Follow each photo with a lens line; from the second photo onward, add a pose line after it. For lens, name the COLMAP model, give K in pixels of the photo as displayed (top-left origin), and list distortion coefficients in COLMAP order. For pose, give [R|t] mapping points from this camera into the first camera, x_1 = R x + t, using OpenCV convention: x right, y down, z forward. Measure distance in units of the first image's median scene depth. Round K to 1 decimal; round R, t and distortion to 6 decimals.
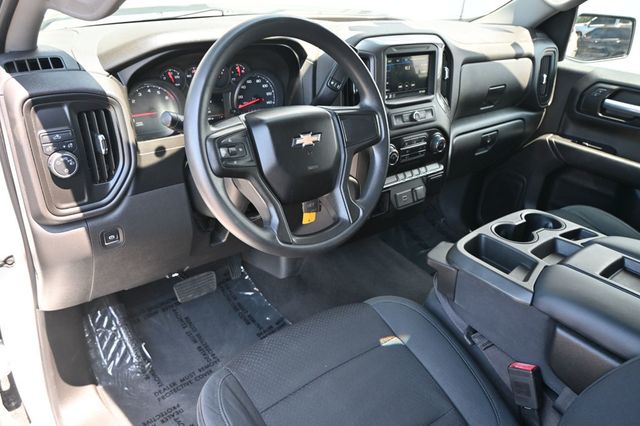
lens RADIAL K [[494.2, 0, 307.0], [0, 494.2, 216.8], [0, 0, 1]] dist [0.005799, 0.000854]
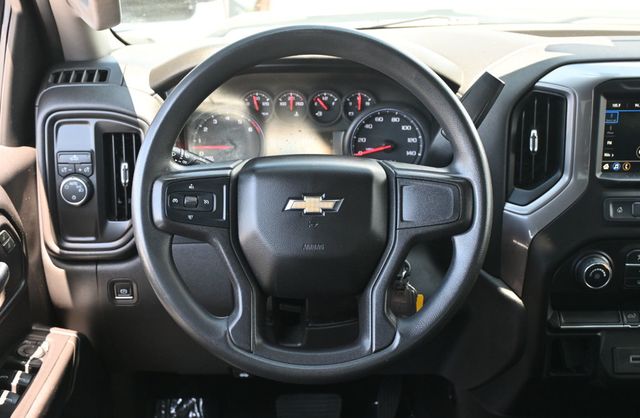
lens RADIAL K [[788.2, 0, 320.0], [0, 788.2, 209.0], [0, 0, 1]] dist [0.015191, 0.015505]
pose [[0.782396, 0.149979, -0.604452, 0.479521], [-0.242663, 0.967277, -0.074097, -0.055870], [0.573560, 0.204651, 0.793188, 0.128218]]
